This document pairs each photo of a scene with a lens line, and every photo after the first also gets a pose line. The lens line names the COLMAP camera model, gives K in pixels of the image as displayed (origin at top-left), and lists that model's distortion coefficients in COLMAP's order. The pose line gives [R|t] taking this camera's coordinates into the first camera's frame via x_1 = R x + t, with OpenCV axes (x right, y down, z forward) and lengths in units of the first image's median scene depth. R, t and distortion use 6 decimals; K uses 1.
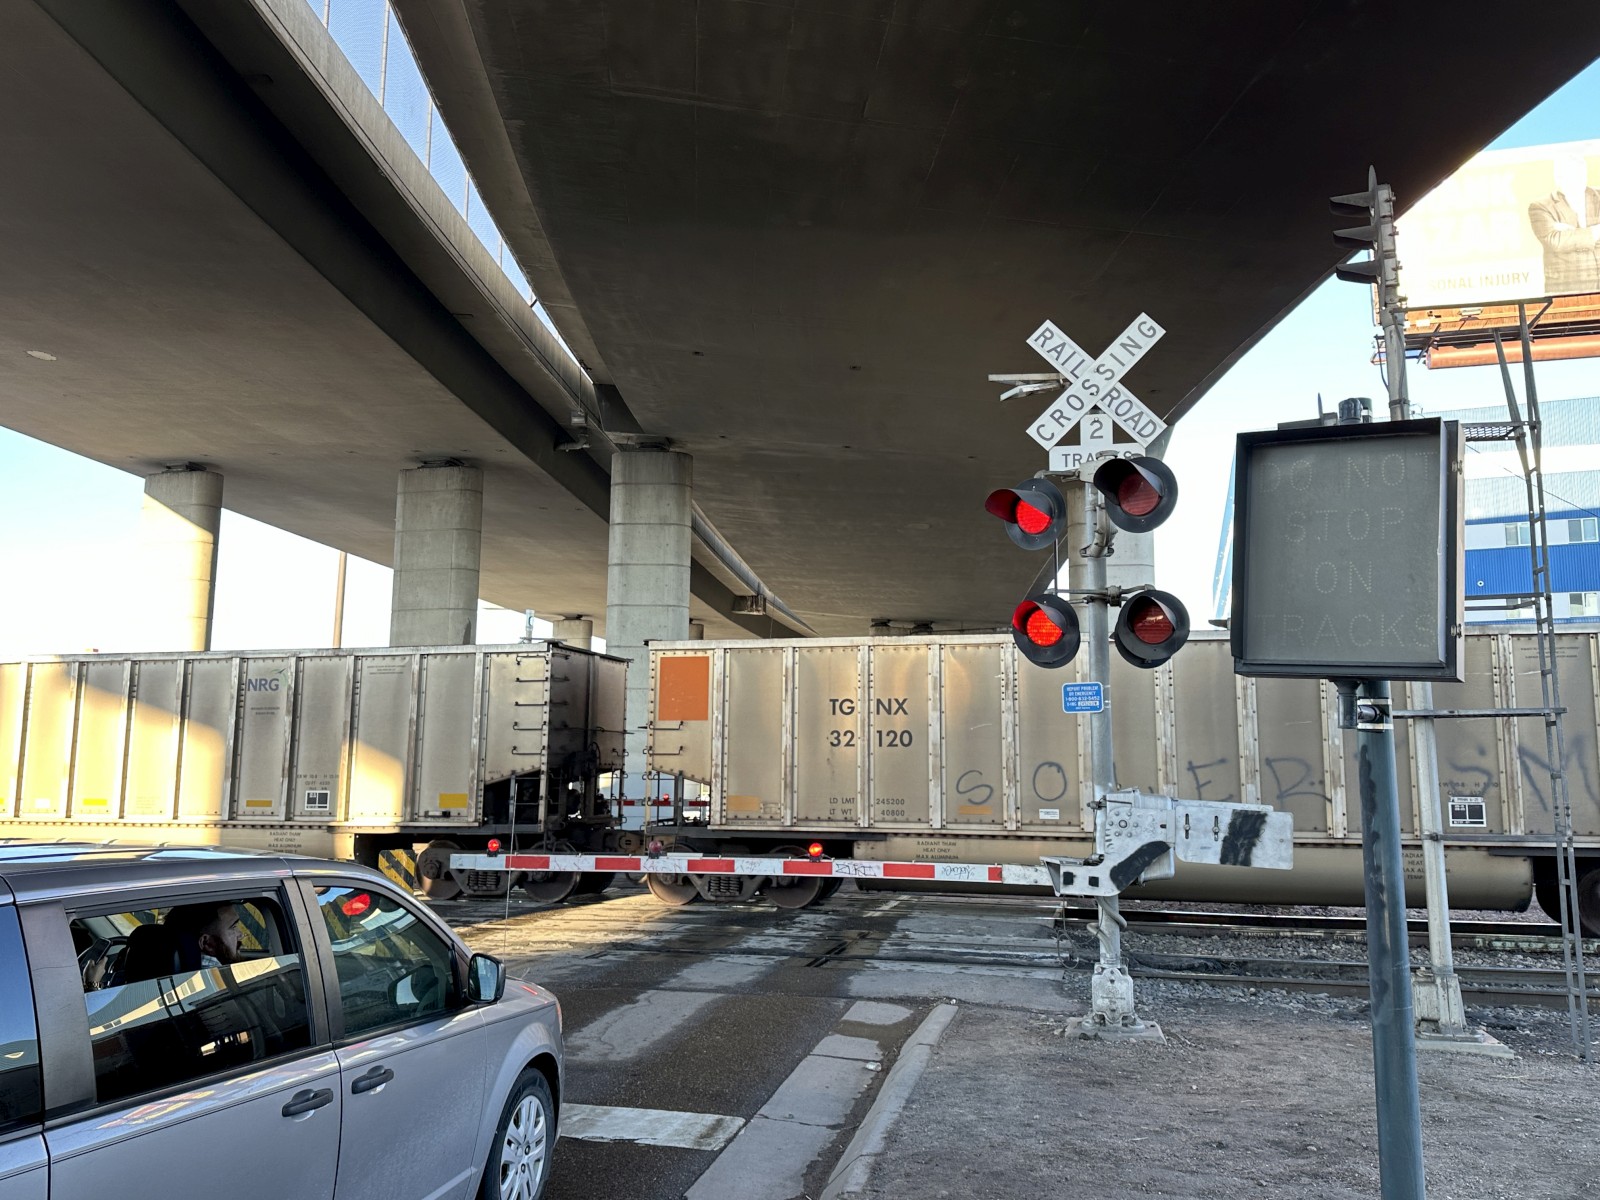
lens RADIAL K [[1310.0, 0, 803.3], [0, 1310.0, 593.2], [0, 0, 1]] dist [0.096699, -0.024145]
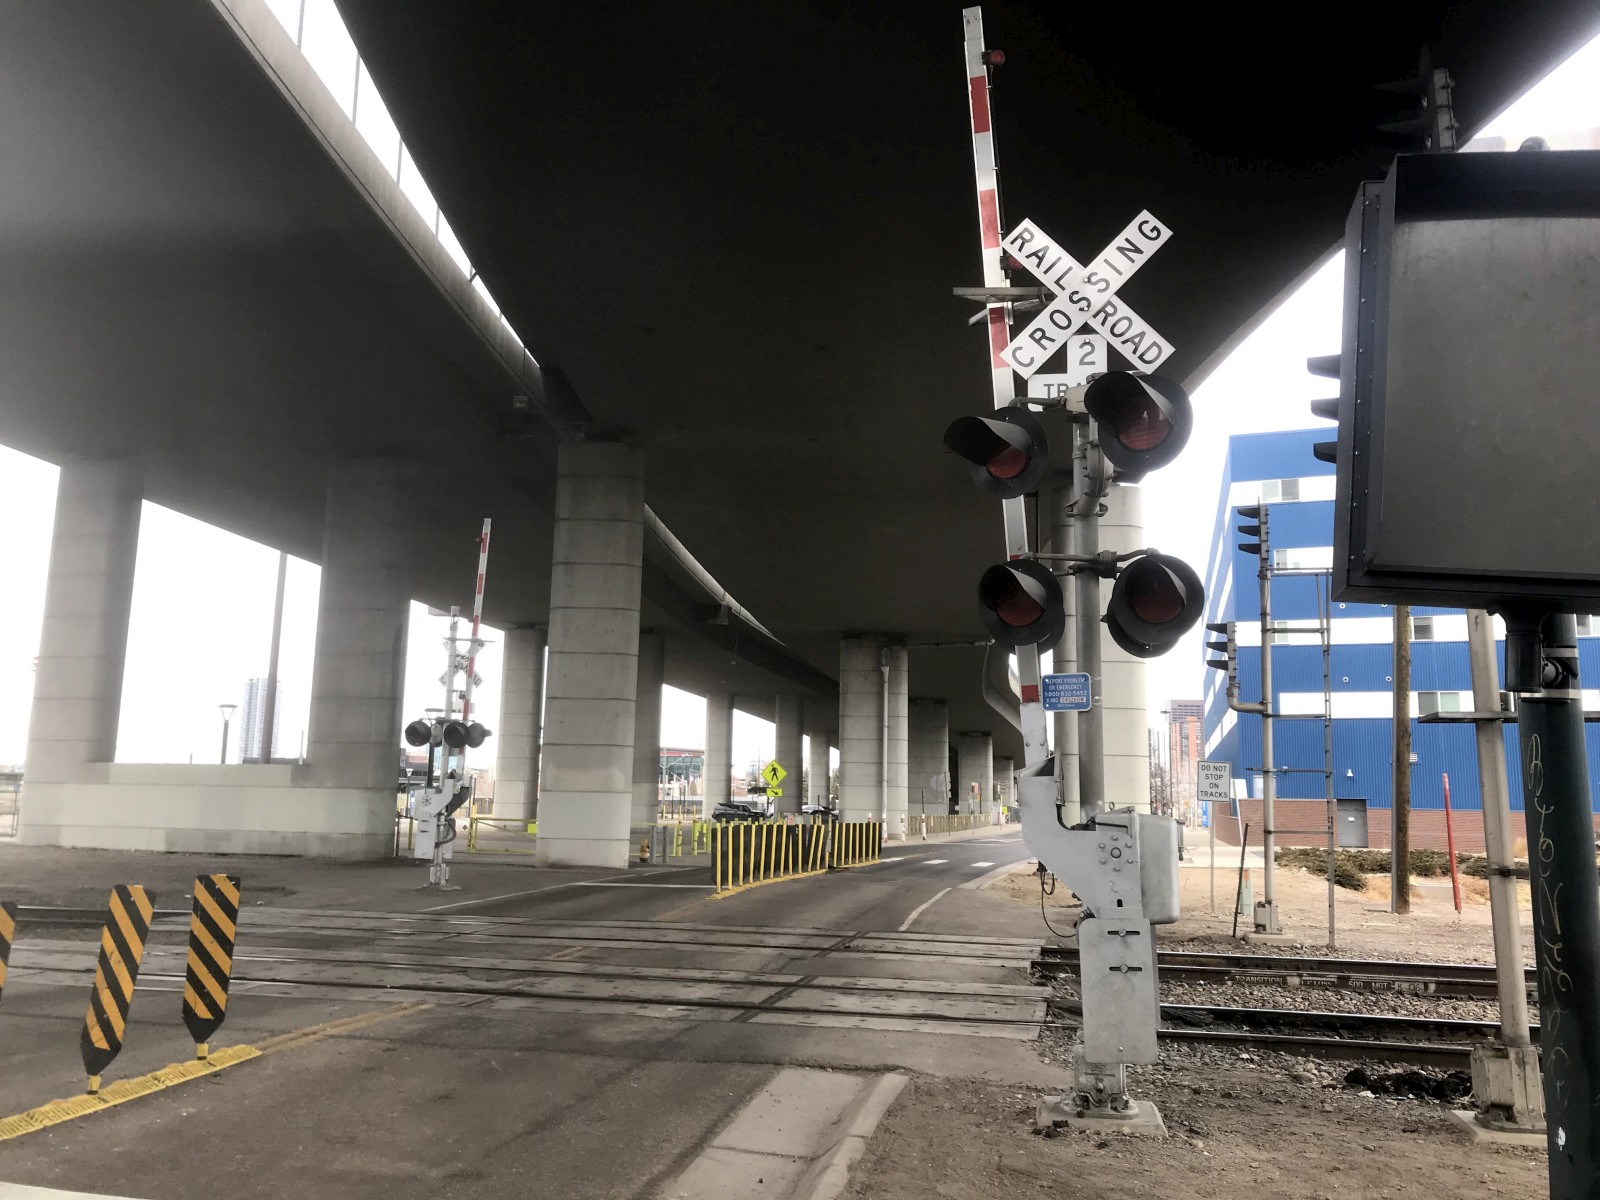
lens RADIAL K [[1308.0, 0, 789.1], [0, 1308.0, 583.0], [0, 0, 1]] dist [0.042222, -0.048160]
pose [[0.999910, 0.013389, 0.001072, 0.044087], [-0.013355, 0.999559, -0.026519, 0.037105], [-0.001427, 0.026503, 0.999648, 0.213592]]
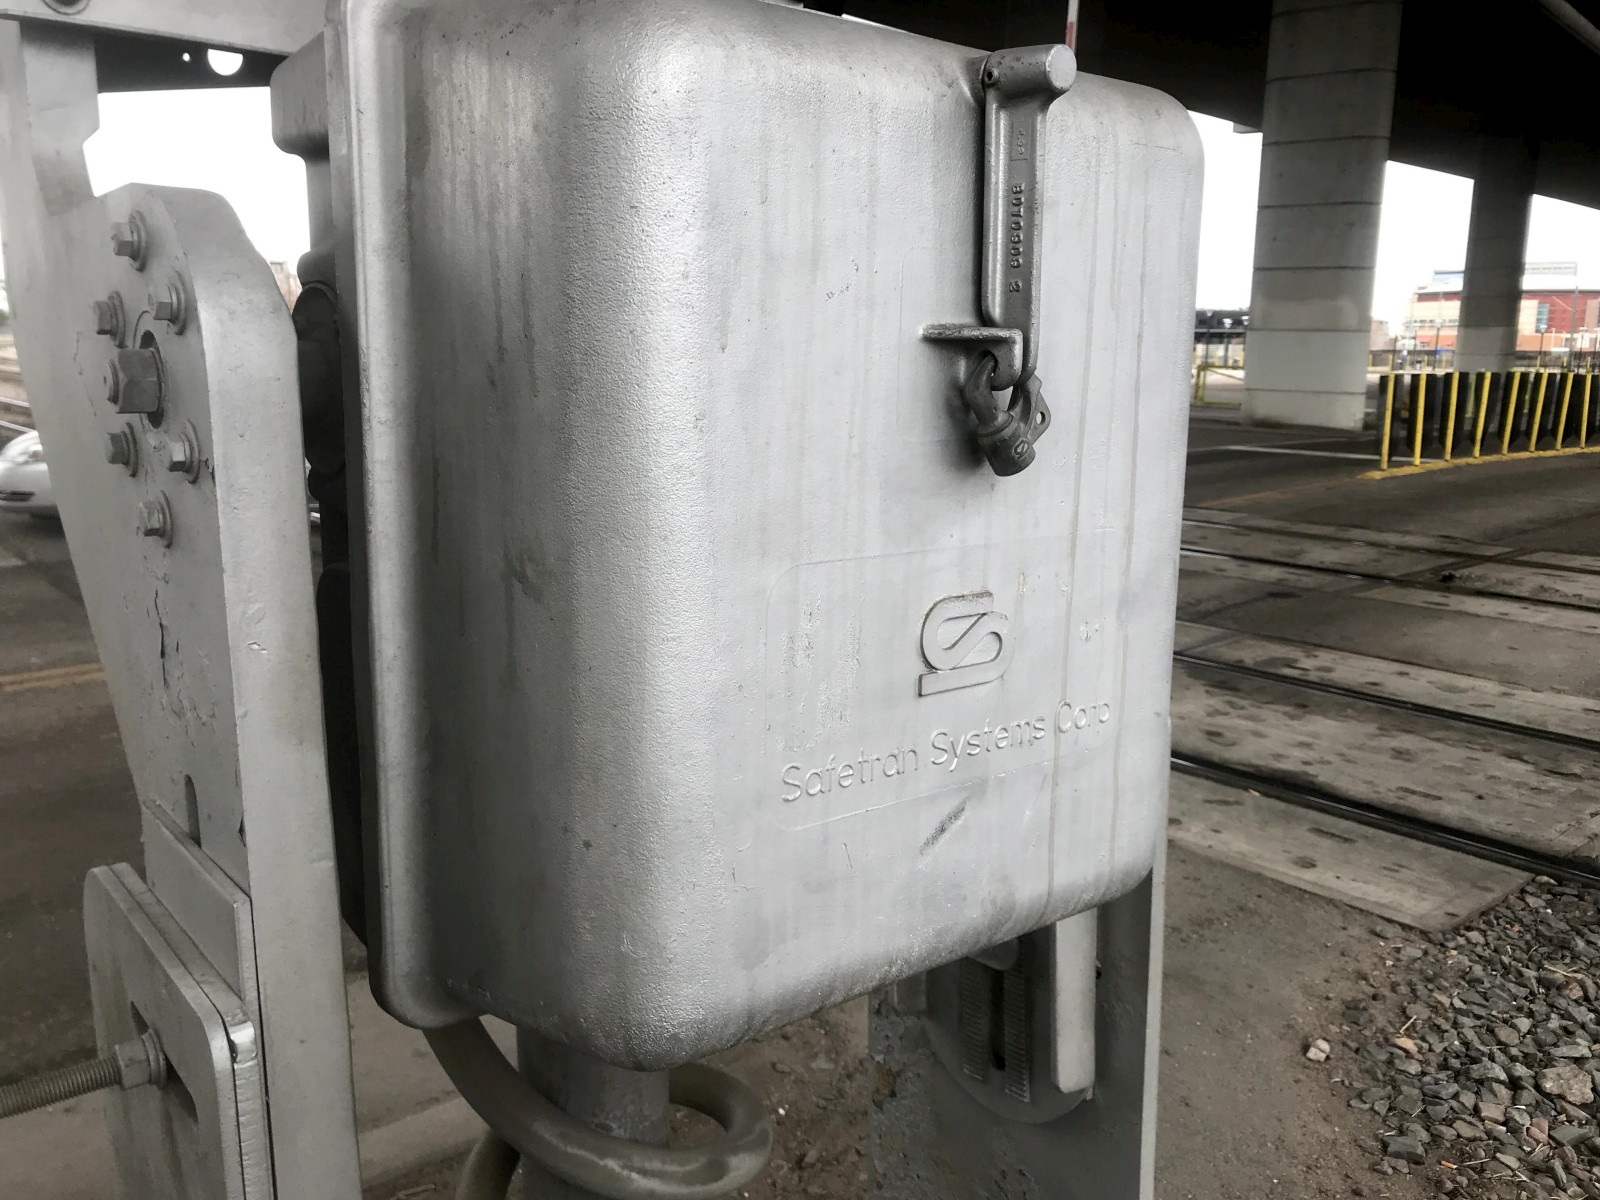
lens RADIAL K [[1308.0, 0, 797.2], [0, 1308.0, 601.7], [0, 0, 1]] dist [0.042222, -0.048160]
pose [[0.809512, 0.120375, -0.574630, 0.274738], [0.070394, 0.951794, 0.298552, 0.149104], [0.582868, -0.282132, 0.762015, 0.848677]]
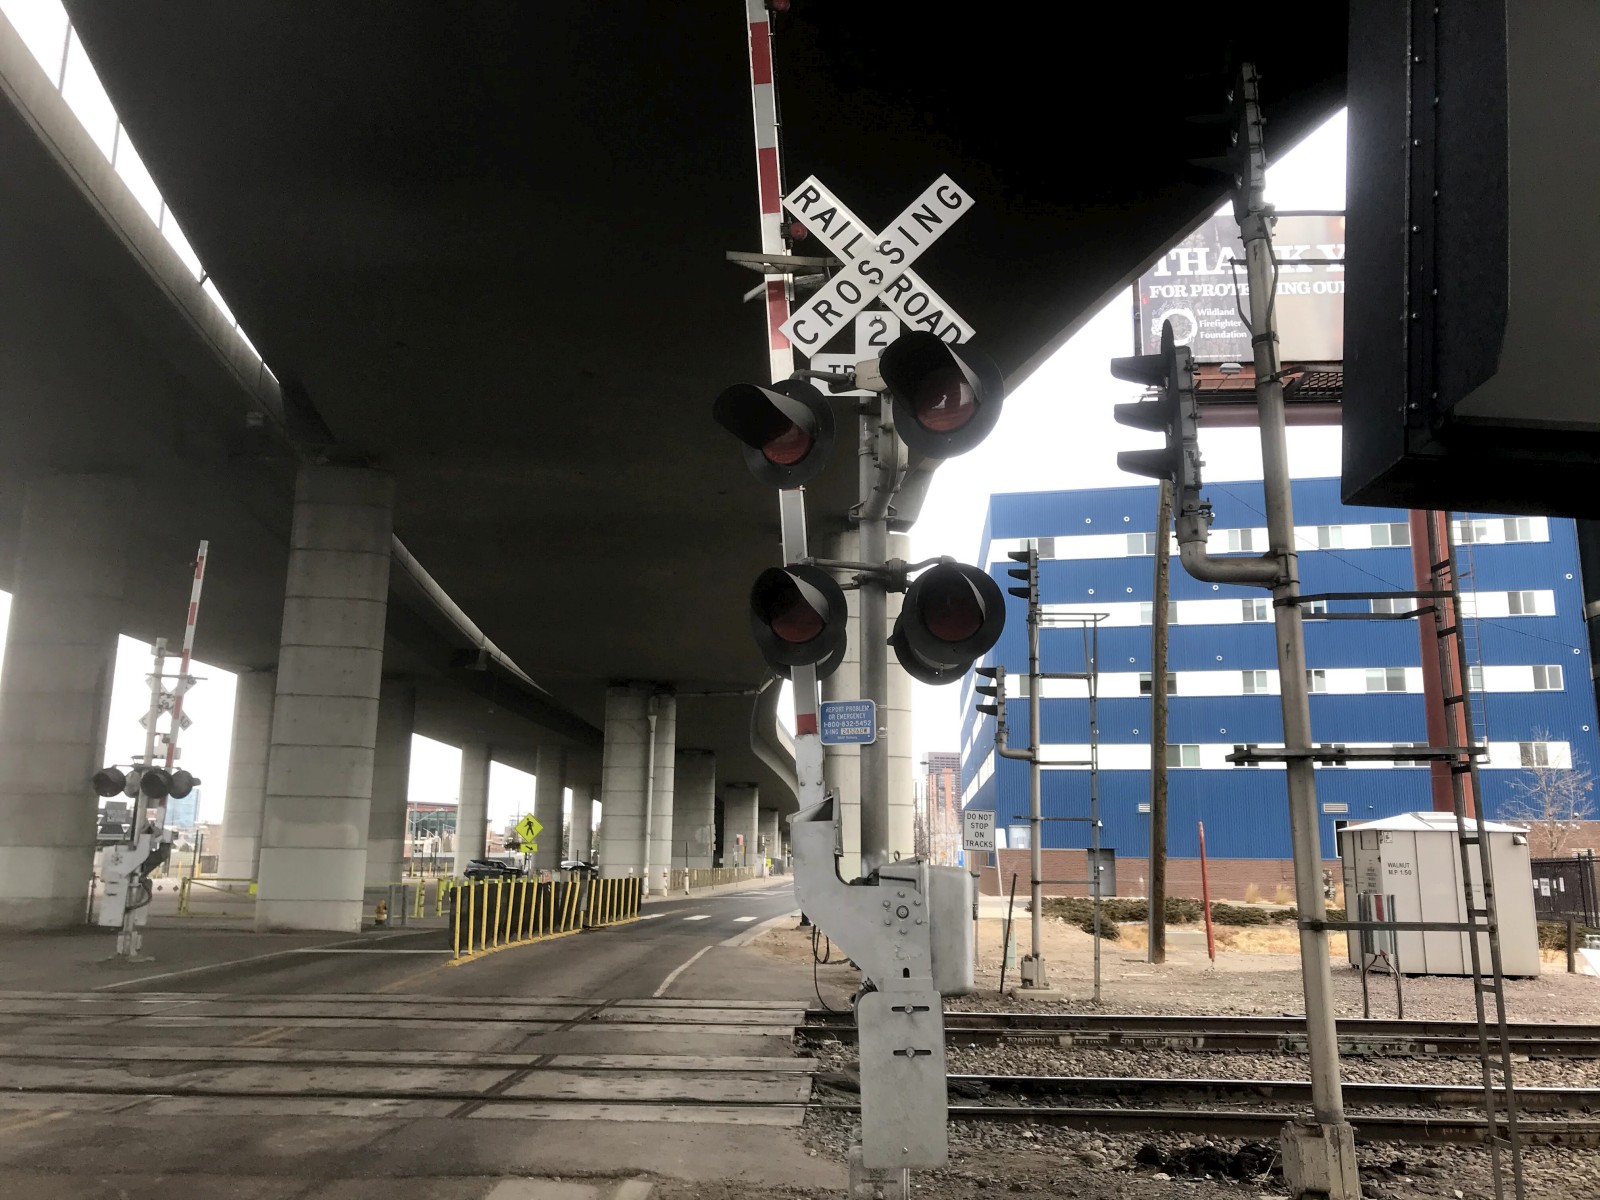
lens RADIAL K [[1308.0, 0, 788.3], [0, 1308.0, 594.9], [0, 0, 1]] dist [0.042222, -0.048160]
pose [[0.983961, 0.039290, 0.174004, 0.062644], [-0.029073, 0.997722, -0.060877, 0.055570], [-0.175999, 0.054842, 0.982861, 0.341953]]
